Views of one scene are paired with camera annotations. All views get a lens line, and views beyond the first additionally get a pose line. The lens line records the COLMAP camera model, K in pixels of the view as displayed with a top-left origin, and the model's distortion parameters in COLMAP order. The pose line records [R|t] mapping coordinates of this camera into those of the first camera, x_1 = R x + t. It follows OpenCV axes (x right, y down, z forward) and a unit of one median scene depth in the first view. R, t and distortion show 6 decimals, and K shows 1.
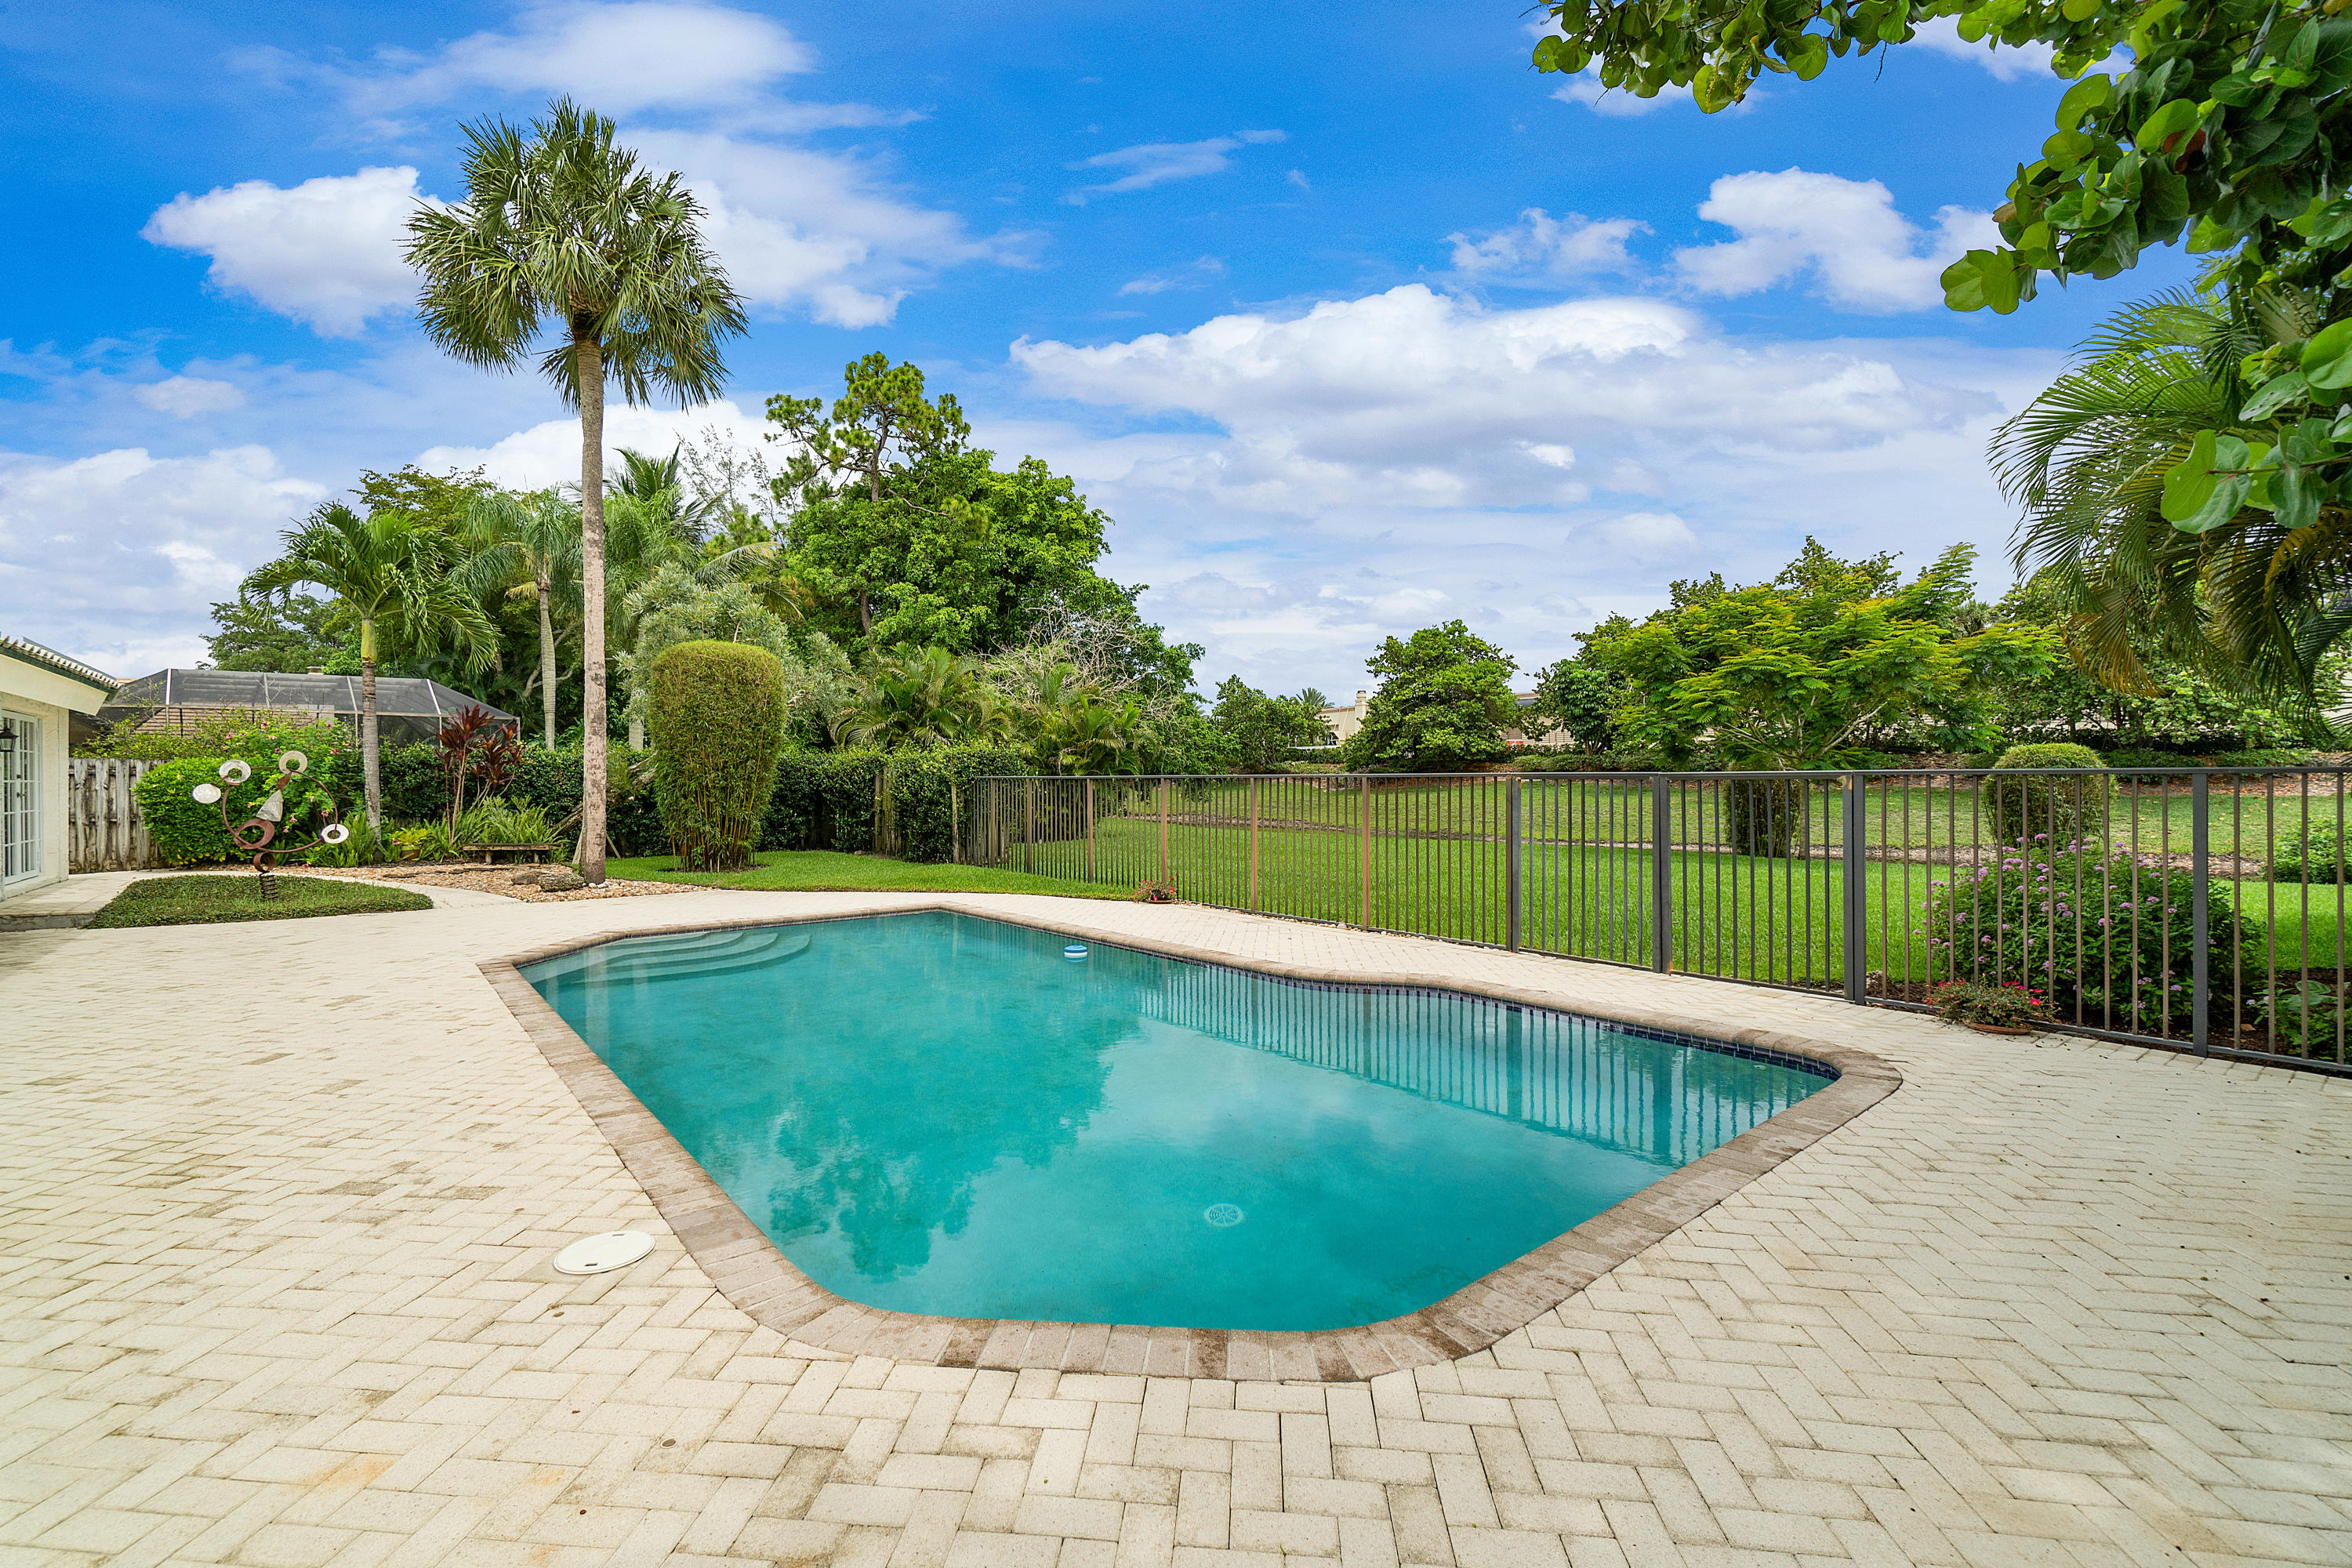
lens RADIAL K [[1006.1, 0, 1172.5], [0, 1006.1, 776.8], [0, 0, 1]] dist [-0.001828, -0.000079]
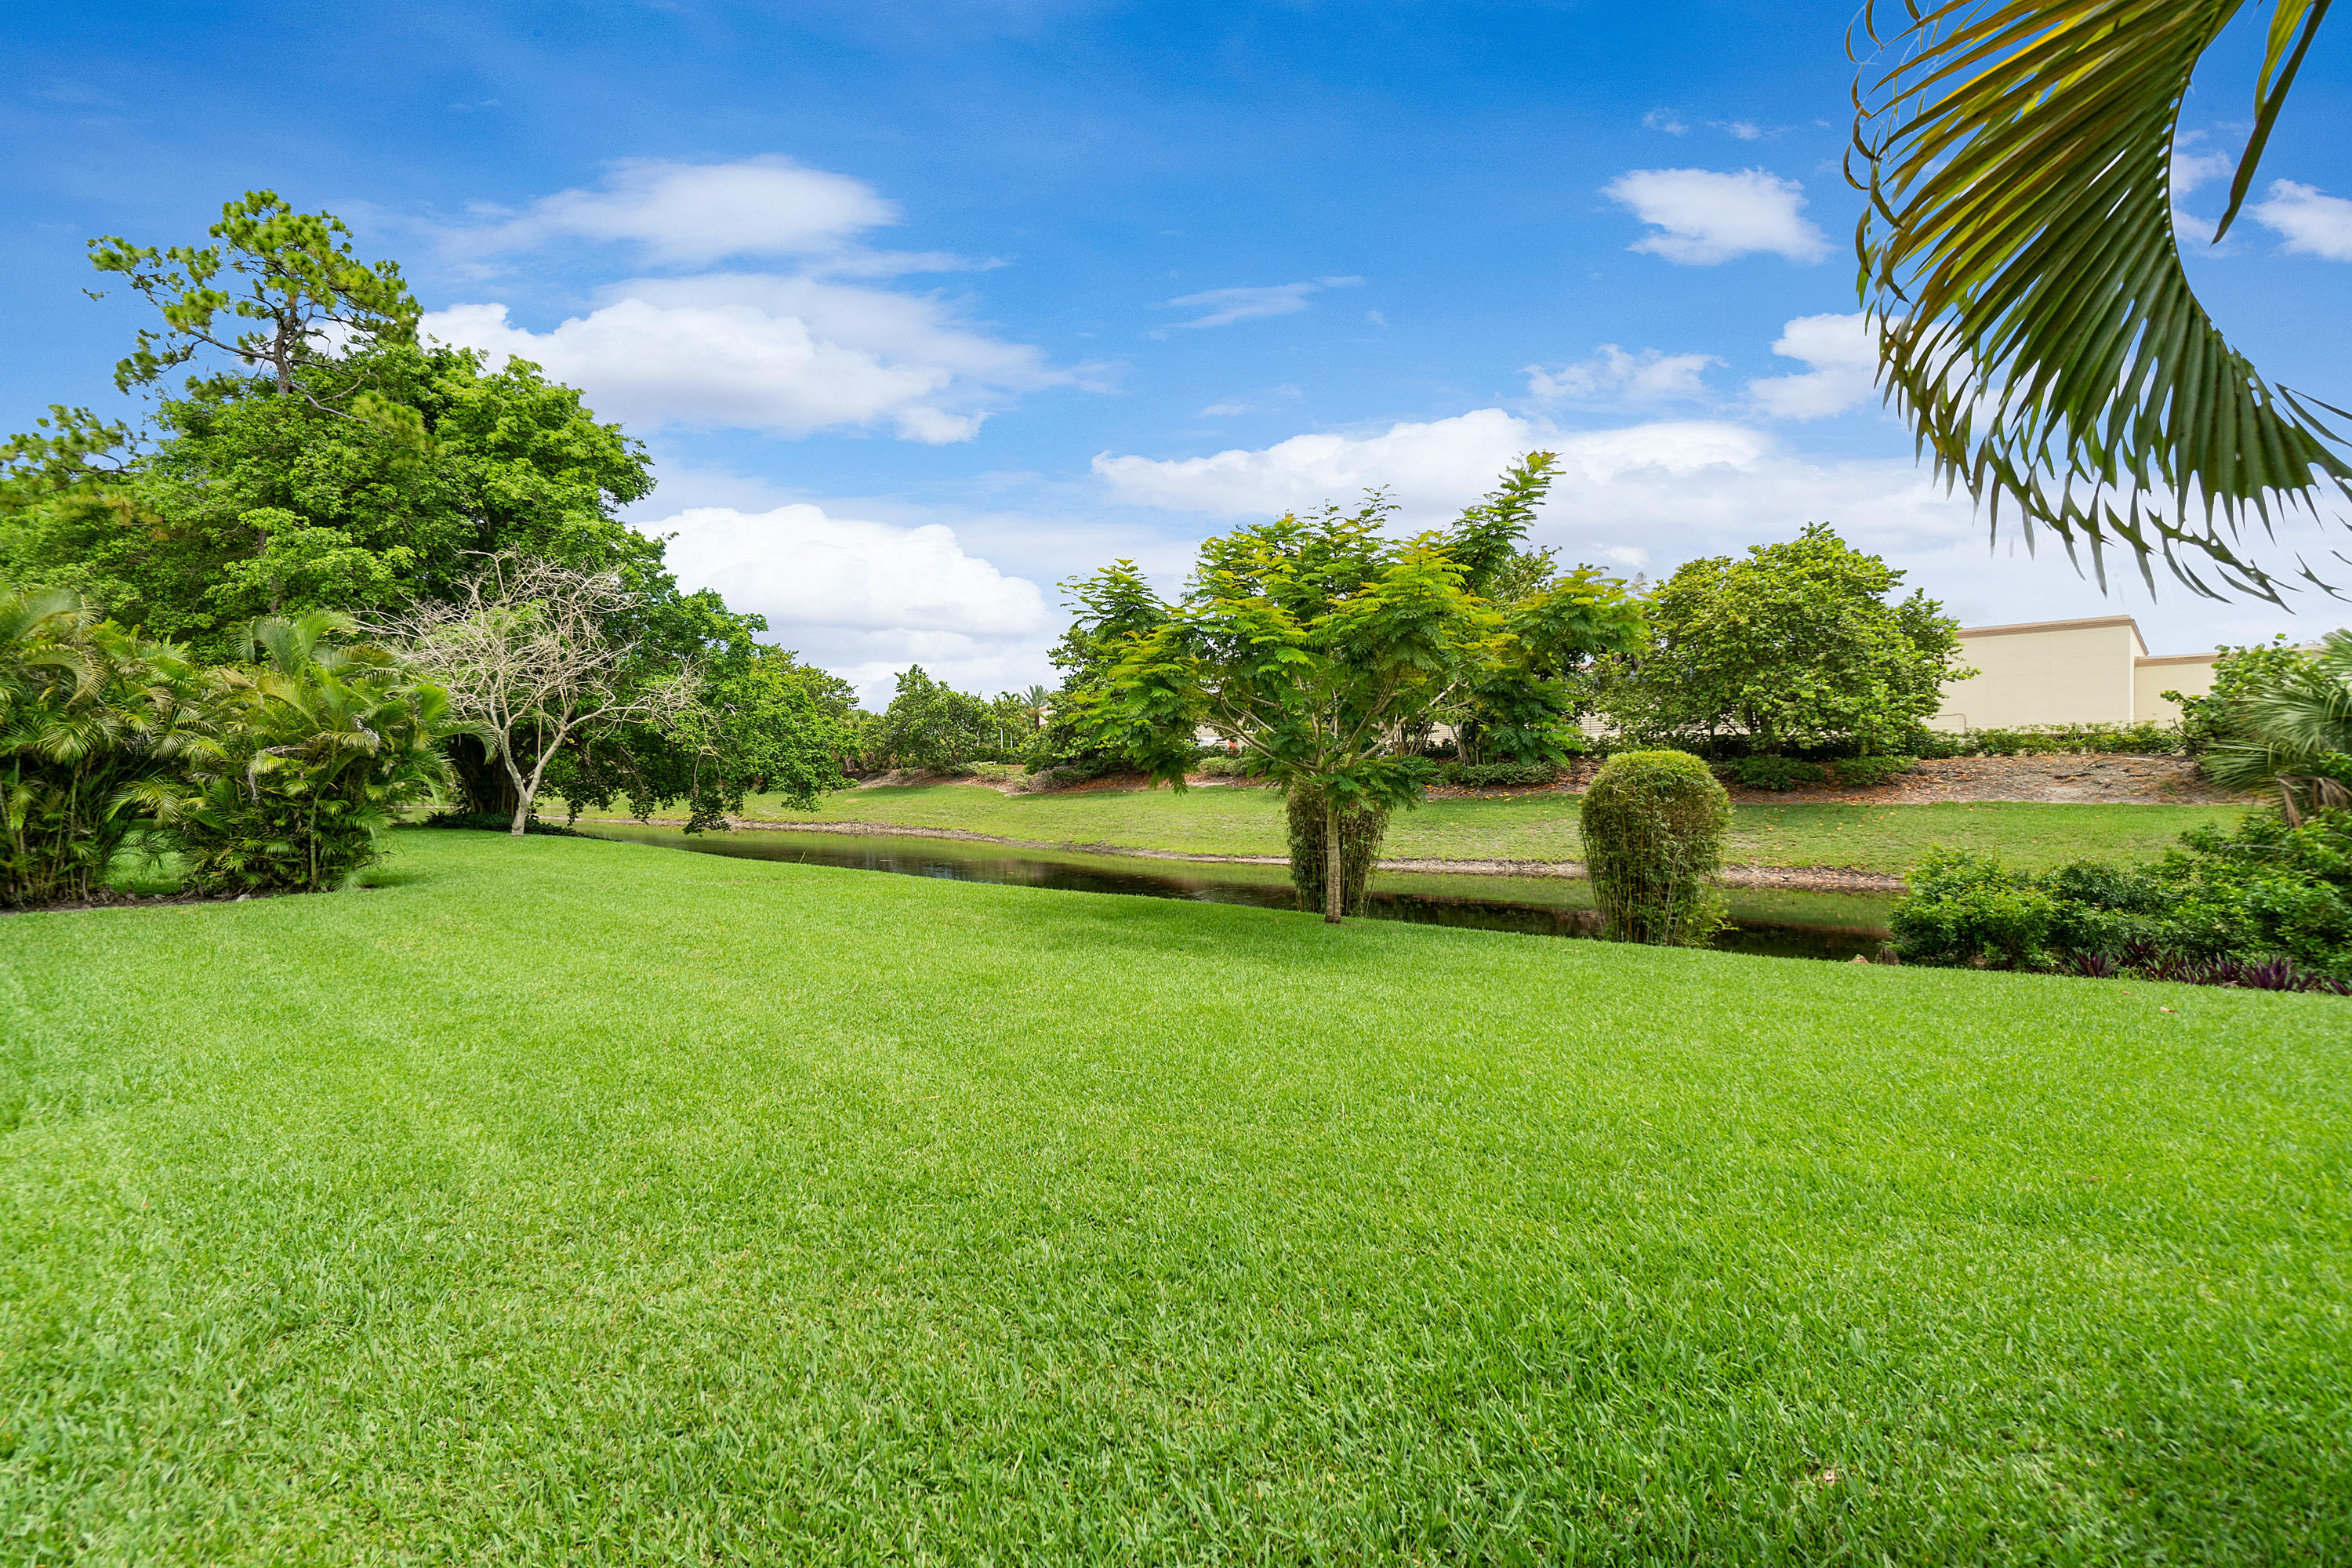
lens RADIAL K [[1006.1, 0, 1172.5], [0, 1006.1, 776.8], [0, 0, 1]] dist [-0.001828, -0.000079]
pose [[0.974997, -0.000319, 0.222217, 0.220682], [0.000052, 0.999999, 0.001207, -0.009312], [-0.222218, -0.001165, 0.974996, 0.216345]]
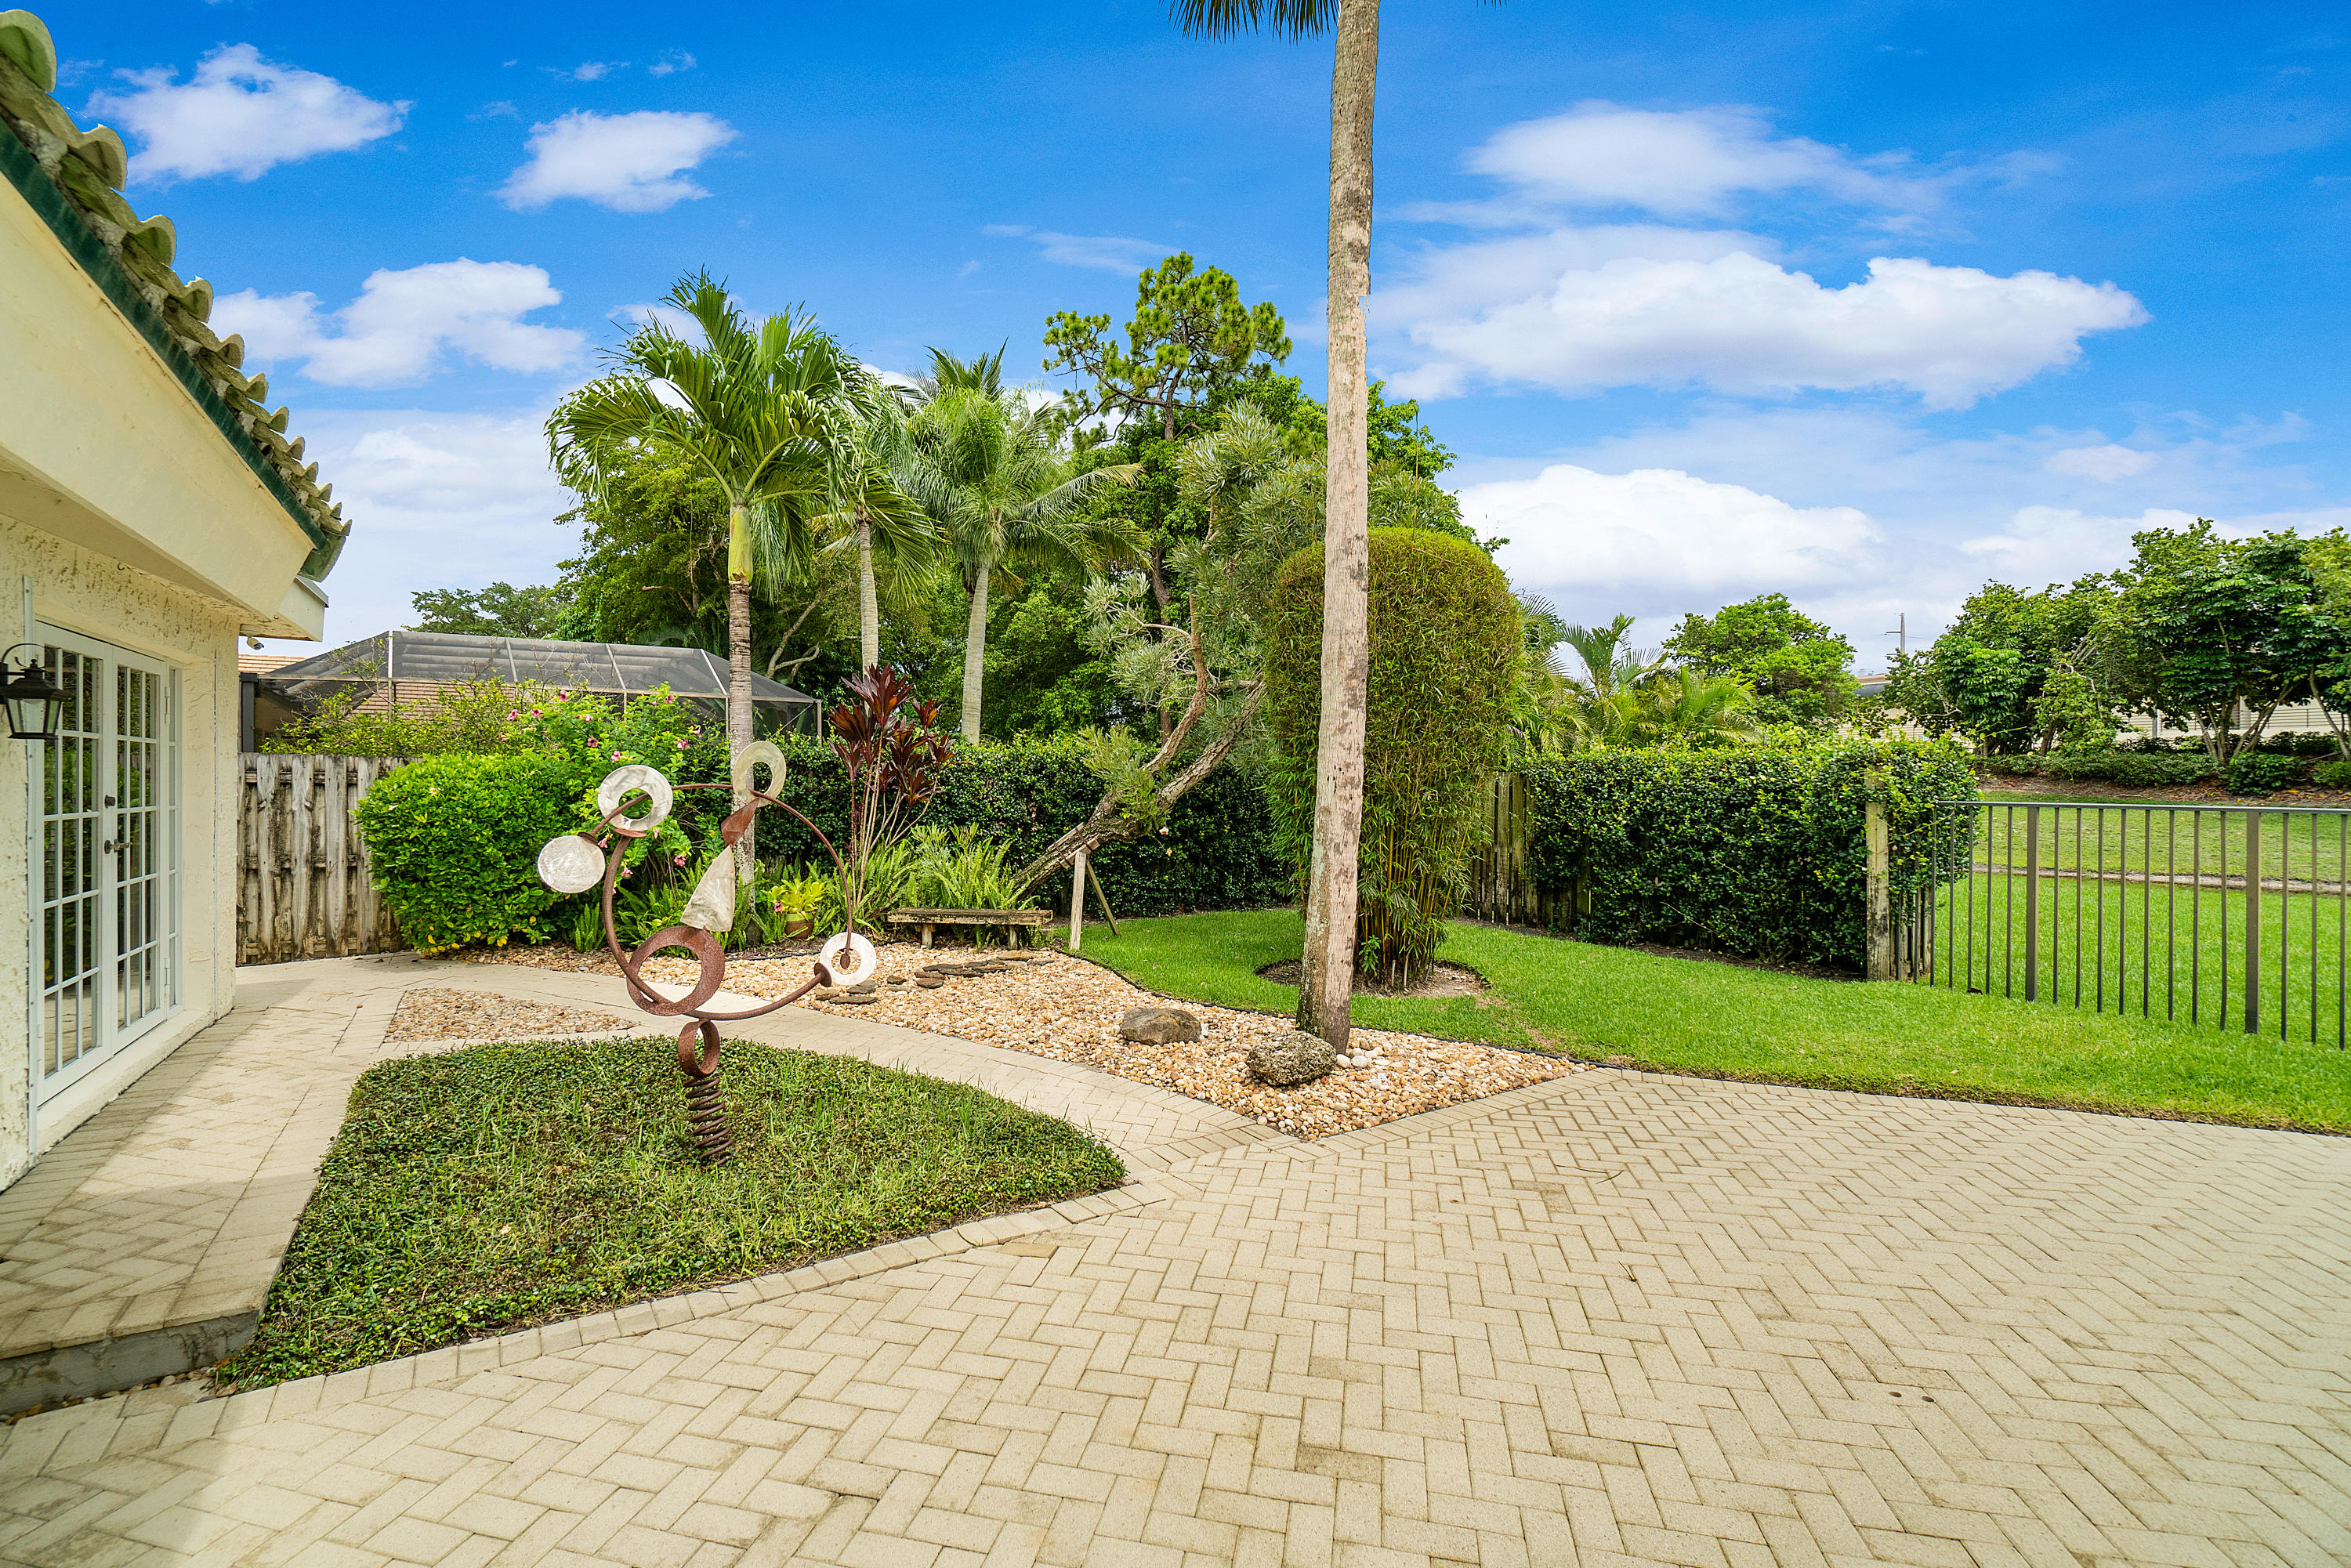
lens RADIAL K [[1007.1, 0, 1178.1], [0, 1007.1, 770.5], [0, 0, 1]] dist [0.000361, 0.000422]
pose [[0.994367, 0.007004, -0.105757, -0.276120], [-0.007360, 0.999968, -0.002979, -0.006073], [0.105733, 0.003740, 0.994387, 0.260957]]
